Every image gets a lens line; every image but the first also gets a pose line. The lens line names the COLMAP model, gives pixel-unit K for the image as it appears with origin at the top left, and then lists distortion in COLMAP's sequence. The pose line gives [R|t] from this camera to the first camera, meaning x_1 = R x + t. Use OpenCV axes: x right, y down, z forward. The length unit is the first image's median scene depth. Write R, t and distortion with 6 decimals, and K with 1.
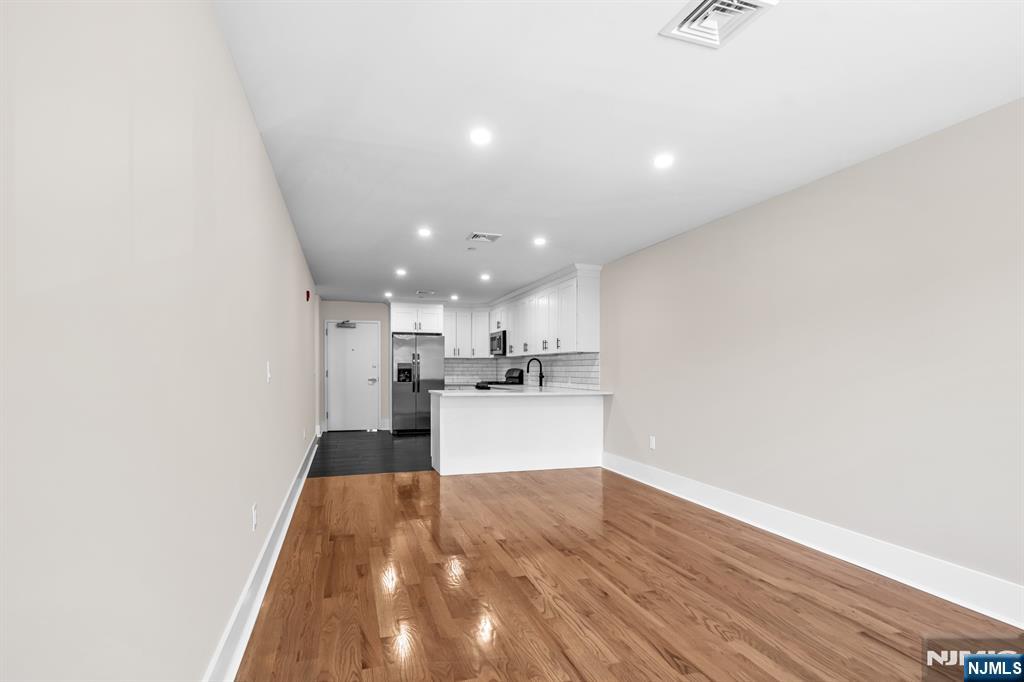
lens RADIAL K [[510.2, 0, 510.3], [0, 510.2, 370.0], [0, 0, 1]] dist [0.000873, 0.000267]
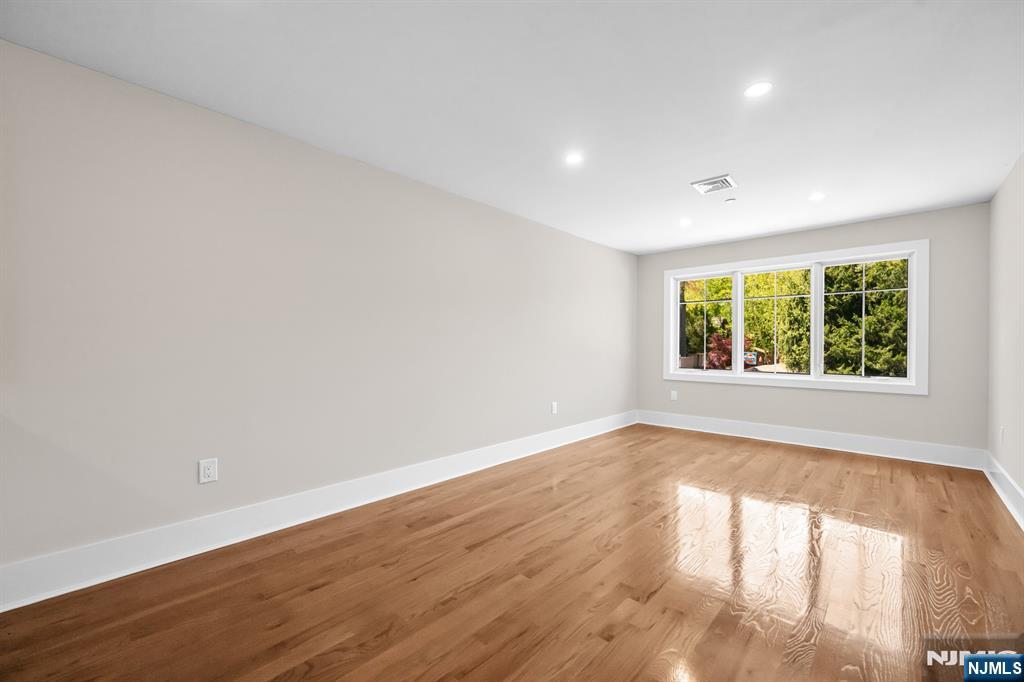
lens RADIAL K [[419.9, 0, 512.0], [0, 419.9, 341.0], [0, 0, 1]] dist [0.008850, -0.000087]
pose [[-0.496167, -0.000676, 0.868227, -0.409275], [-0.008513, 0.999955, -0.004086, 0.006604], [-0.868186, -0.009418, -0.496150, 1.422988]]
